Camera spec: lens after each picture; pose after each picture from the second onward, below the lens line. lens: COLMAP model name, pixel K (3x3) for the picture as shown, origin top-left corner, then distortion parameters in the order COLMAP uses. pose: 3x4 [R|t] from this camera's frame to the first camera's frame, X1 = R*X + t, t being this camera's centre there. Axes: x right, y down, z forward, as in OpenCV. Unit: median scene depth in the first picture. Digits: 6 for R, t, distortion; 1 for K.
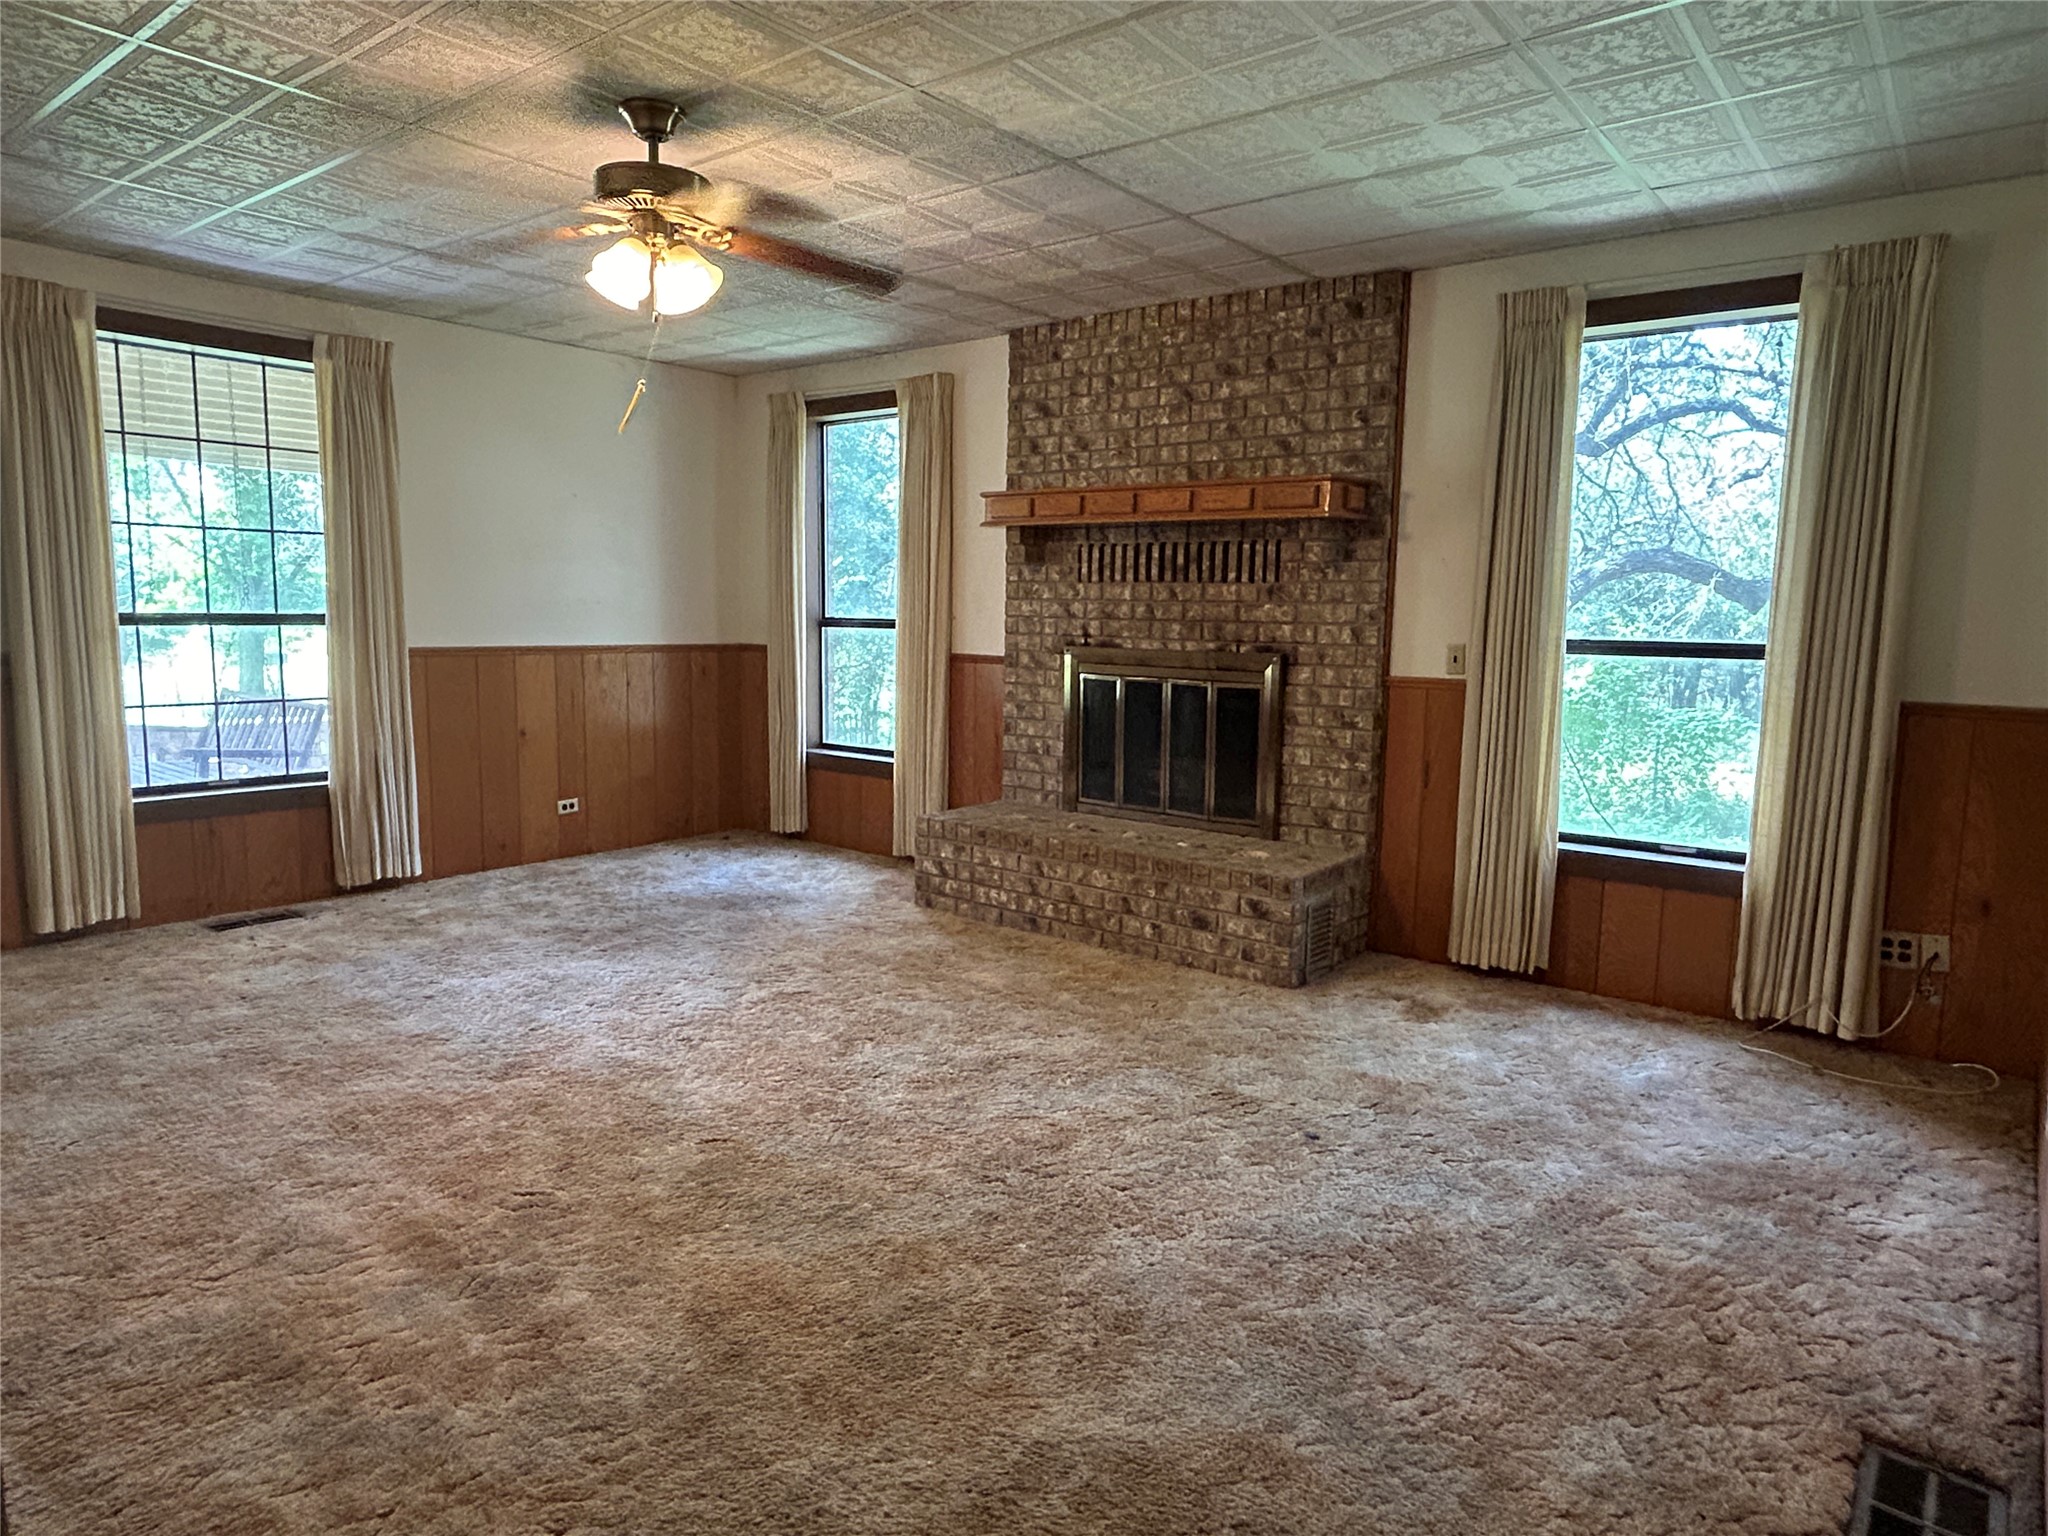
lens RADIAL K [[1218.4, 0, 1042.6], [0, 1218.4, 767.2], [0, 0, 1]] dist [-0.001372, -0.000831]
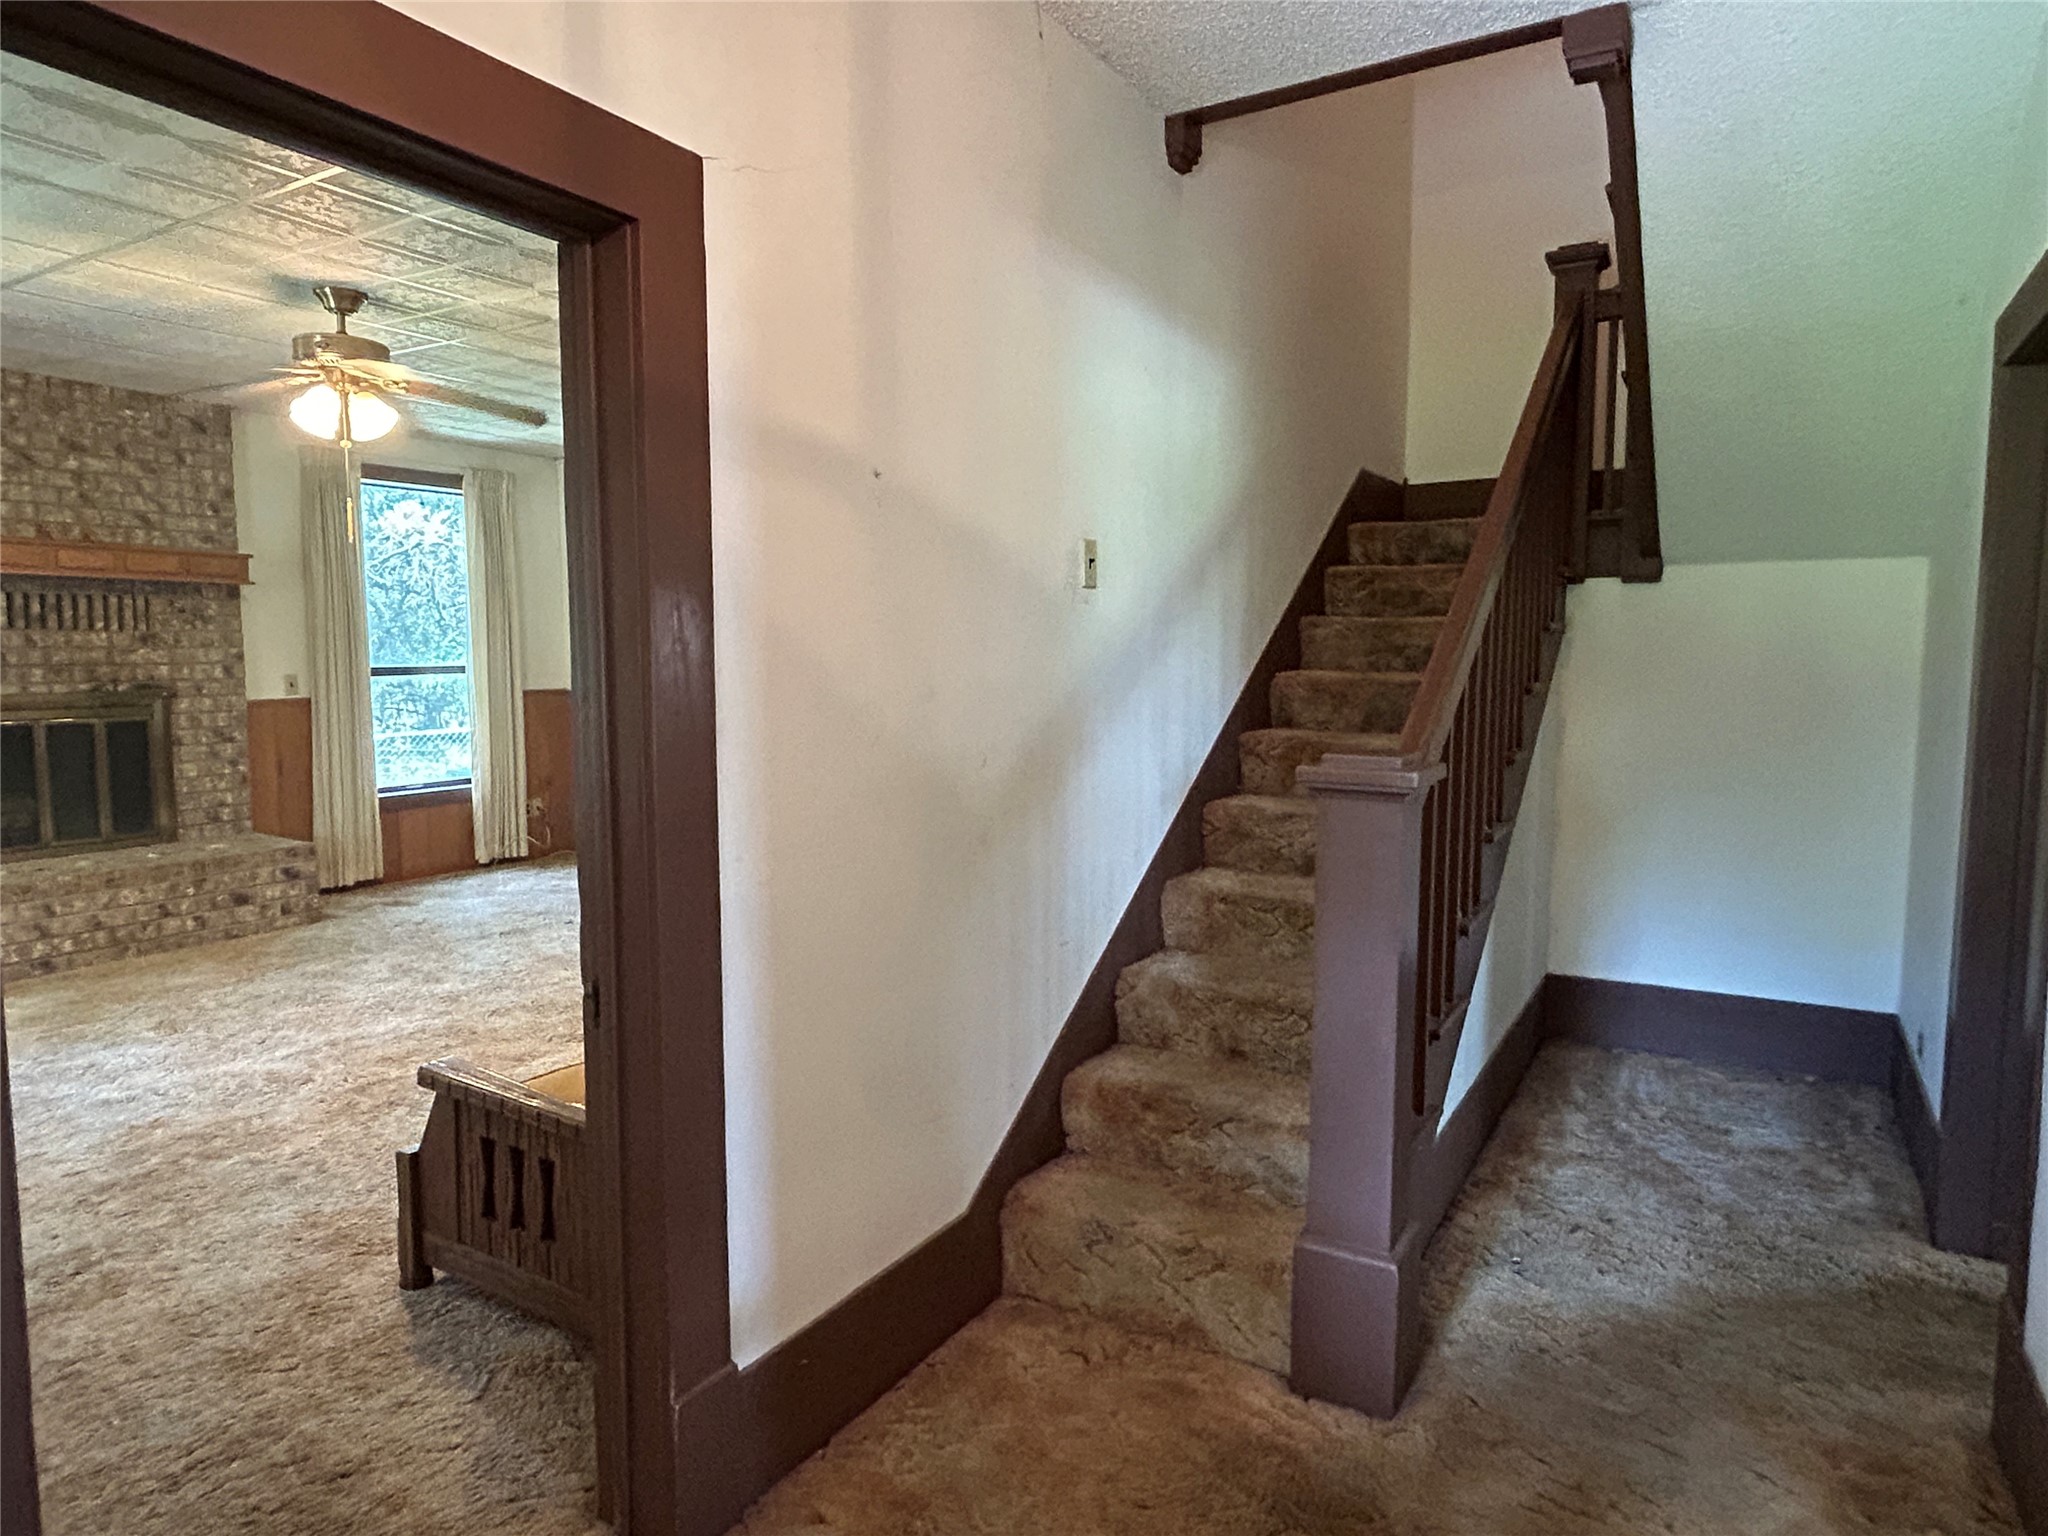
lens RADIAL K [[1218.4, 0, 1023.0], [0, 1218.4, 757.7], [0, 0, 1]] dist [-0.001372, -0.000831]
pose [[-0.126190, -0.108107, 0.986098, -1.107971], [0.125760, 0.984281, 0.124001, -0.067286], [-0.984002, 0.139660, -0.110611, 0.290345]]
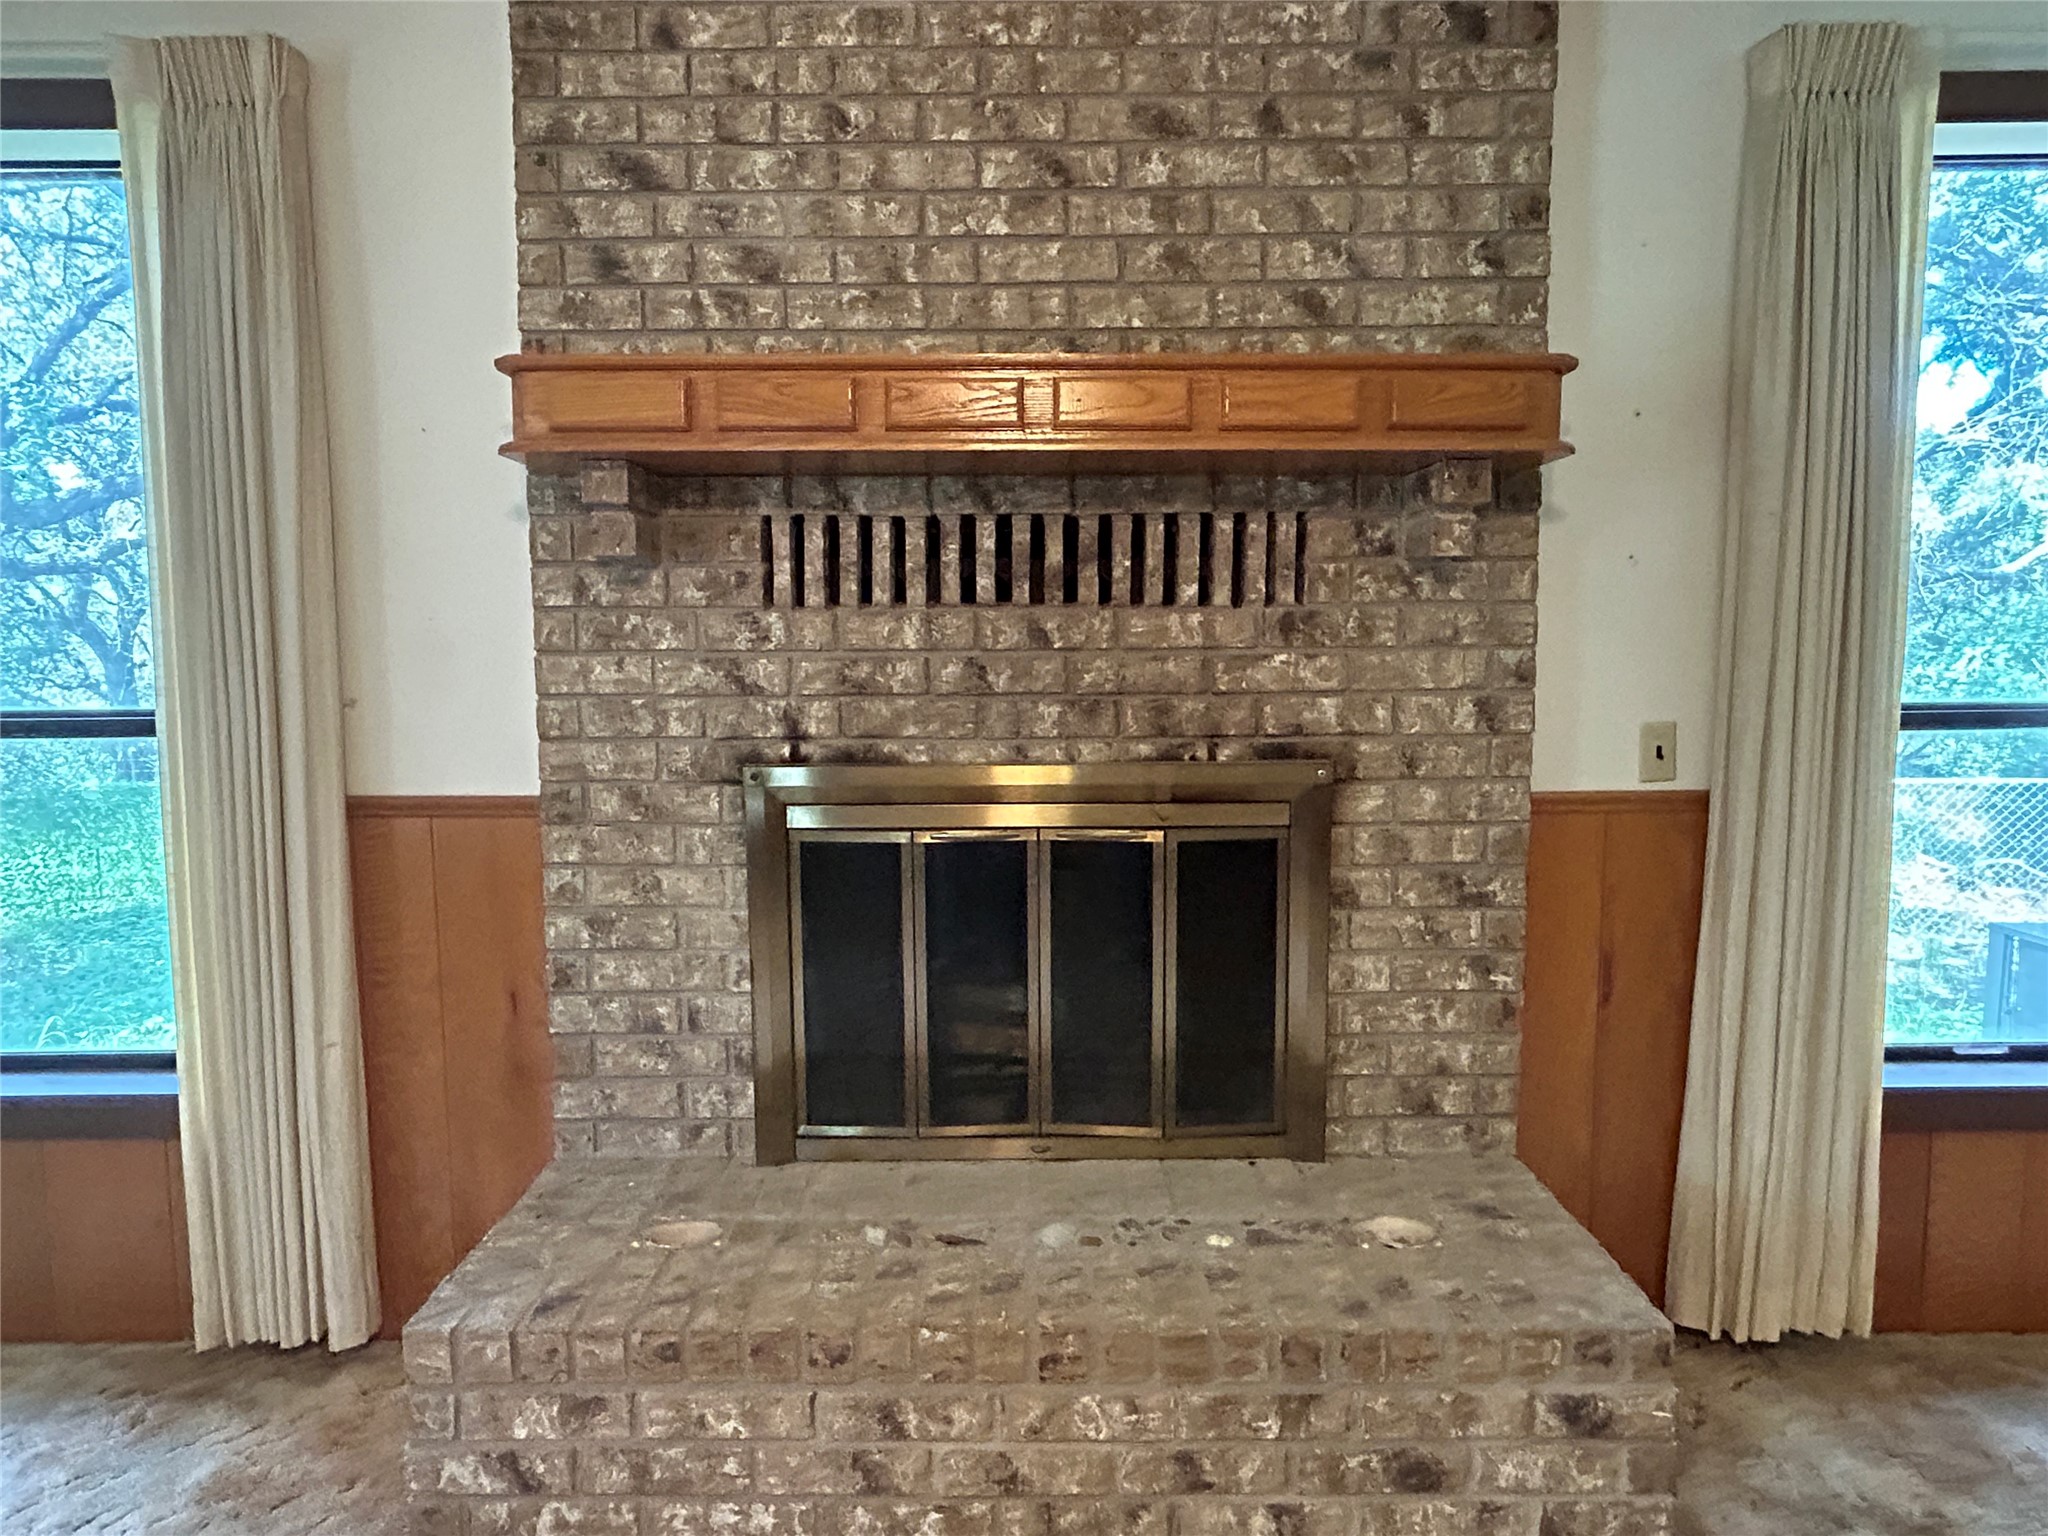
lens RADIAL K [[1218.4, 0, 1012.8], [0, 1218.4, 771.3], [0, 0, 1]] dist [-0.001372, -0.000831]
pose [[0.791156, -0.078910, 0.606502, -0.172805], [0.098432, 0.995143, 0.001074, -0.099233], [-0.603641, 0.058849, 0.795081, 0.693921]]
